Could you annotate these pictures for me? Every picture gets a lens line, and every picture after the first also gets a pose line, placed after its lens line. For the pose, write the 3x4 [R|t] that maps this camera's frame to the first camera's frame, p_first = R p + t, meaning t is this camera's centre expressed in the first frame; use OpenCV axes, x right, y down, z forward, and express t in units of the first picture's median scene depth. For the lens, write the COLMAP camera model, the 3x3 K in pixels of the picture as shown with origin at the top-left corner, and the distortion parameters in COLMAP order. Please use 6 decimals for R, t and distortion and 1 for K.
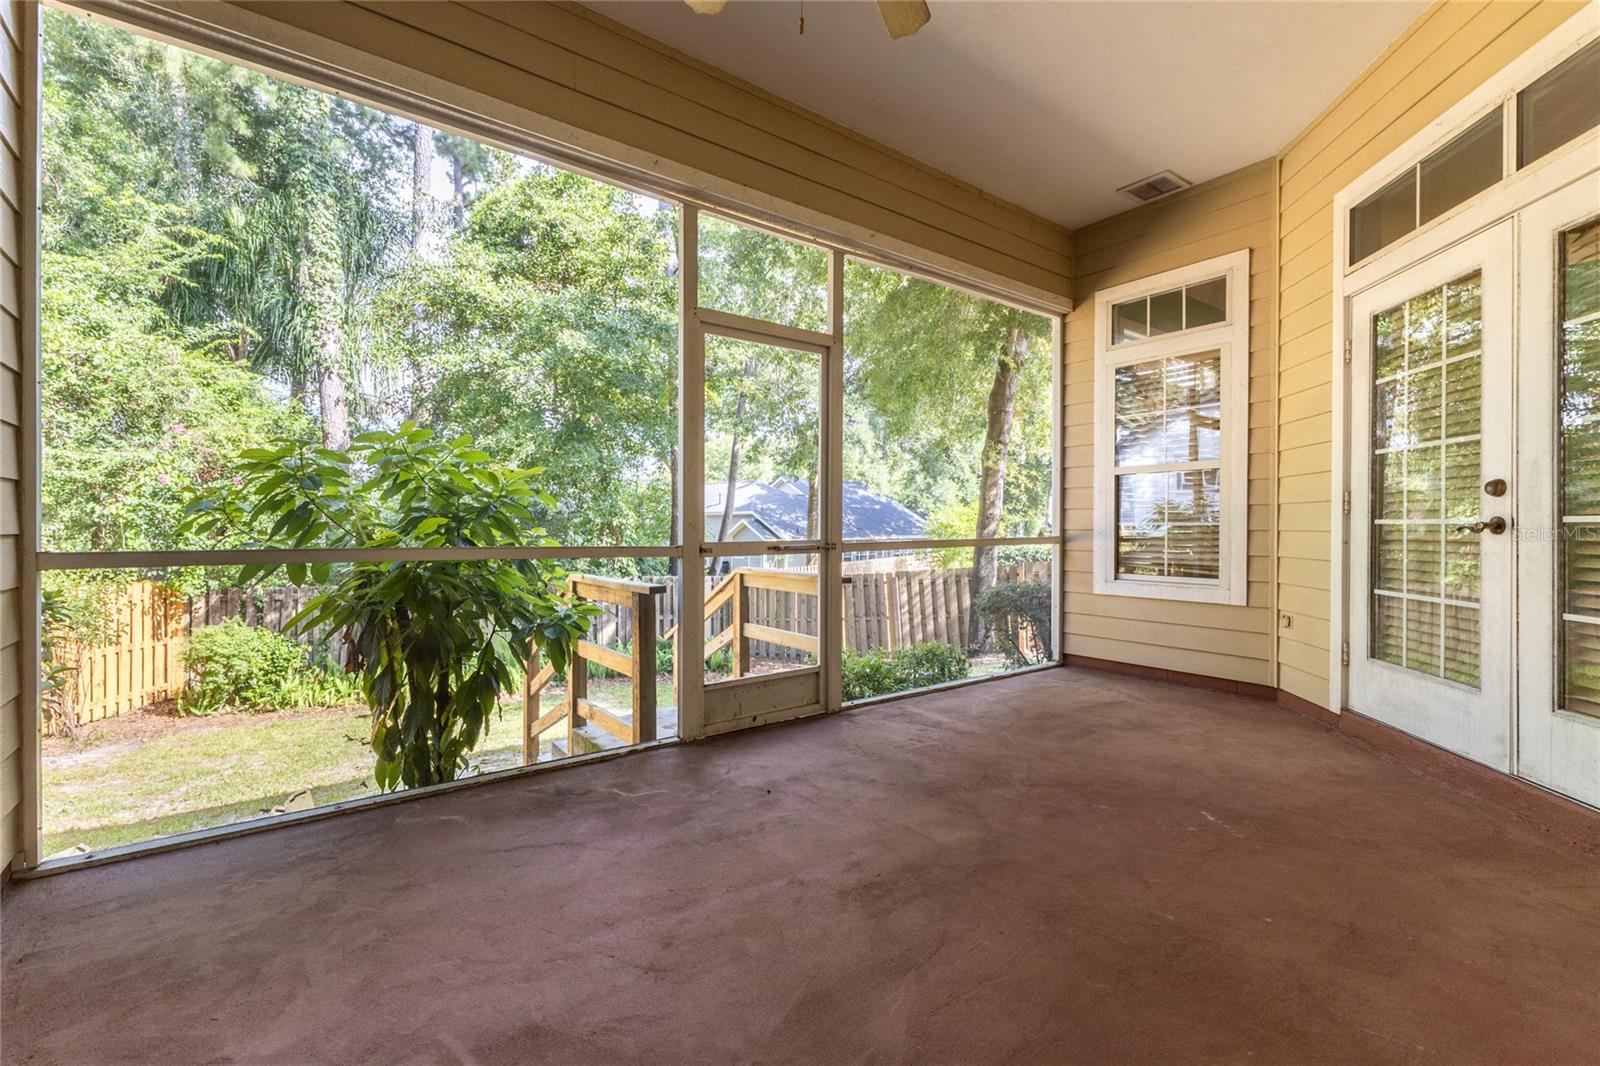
lens RADIAL K [[692.2, 0, 803.3], [0, 692.2, 523.2], [0, 0, 1]] dist [0.008293, -0.000158]
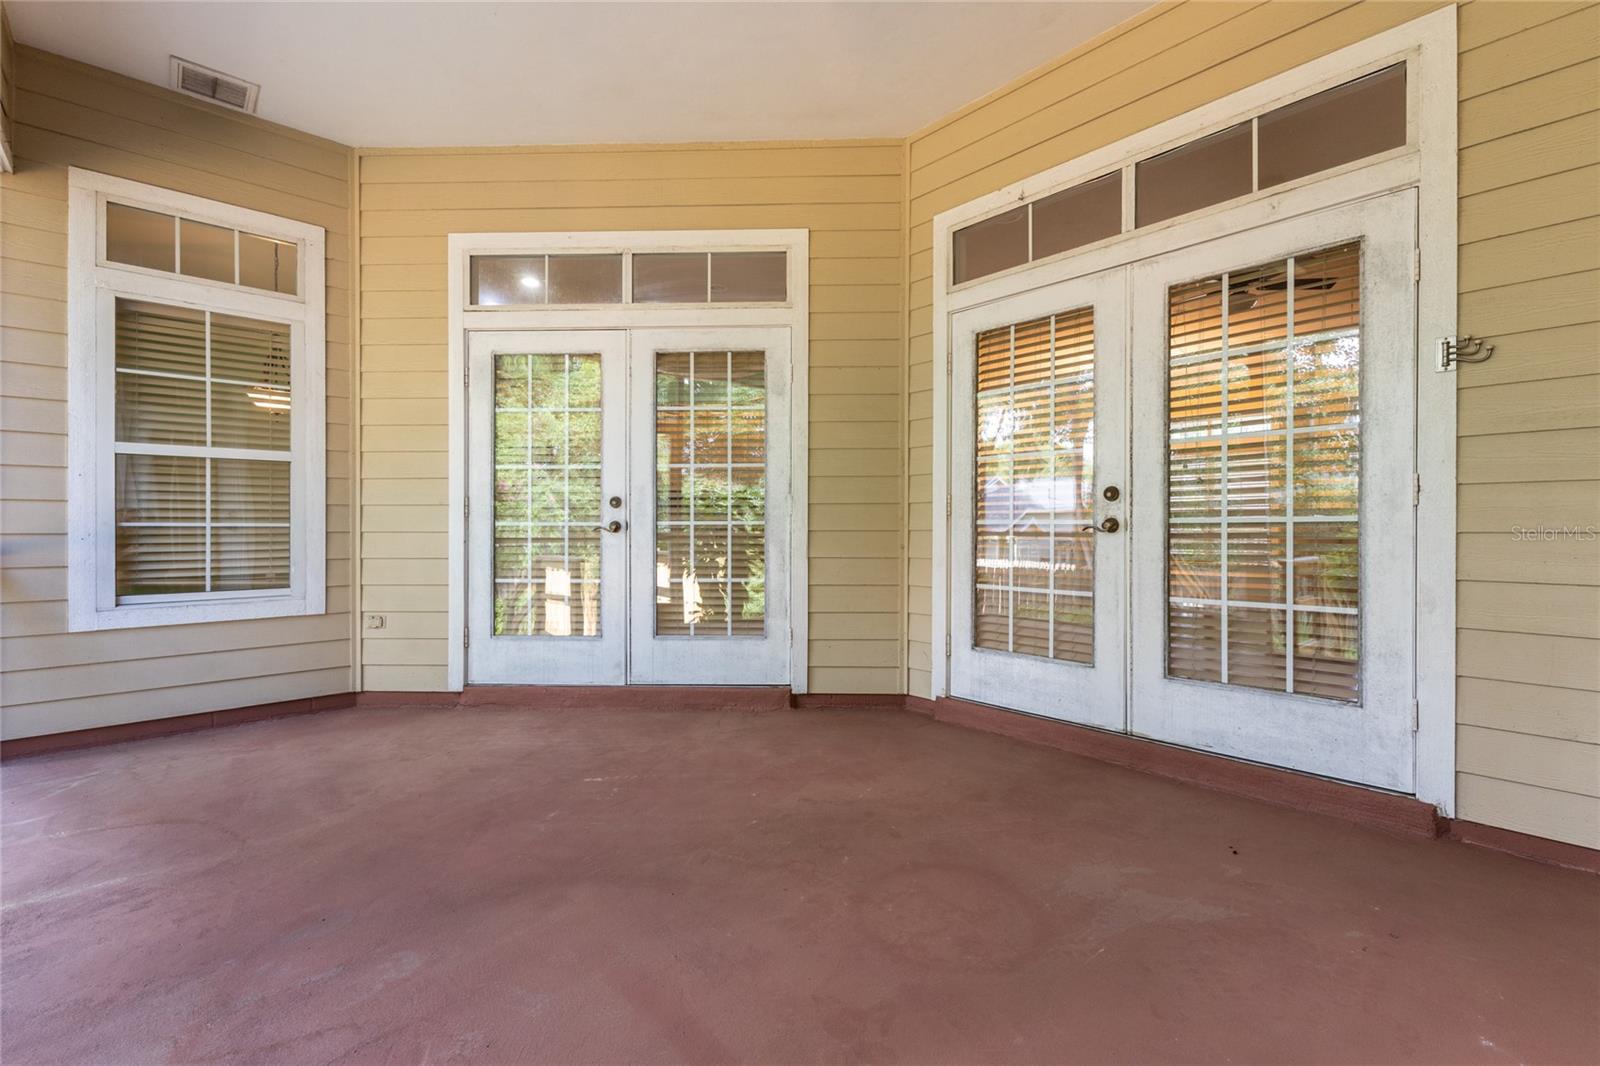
lens RADIAL K [[692.2, 0, 803.3], [0, 692.2, 523.2], [0, 0, 1]] dist [0.008293, -0.000158]
pose [[-0.097837, 0.007436, 0.995175, -0.355788], [-0.003698, 0.999962, -0.007836, 0.003986], [-0.995196, -0.004447, -0.097806, 0.465419]]
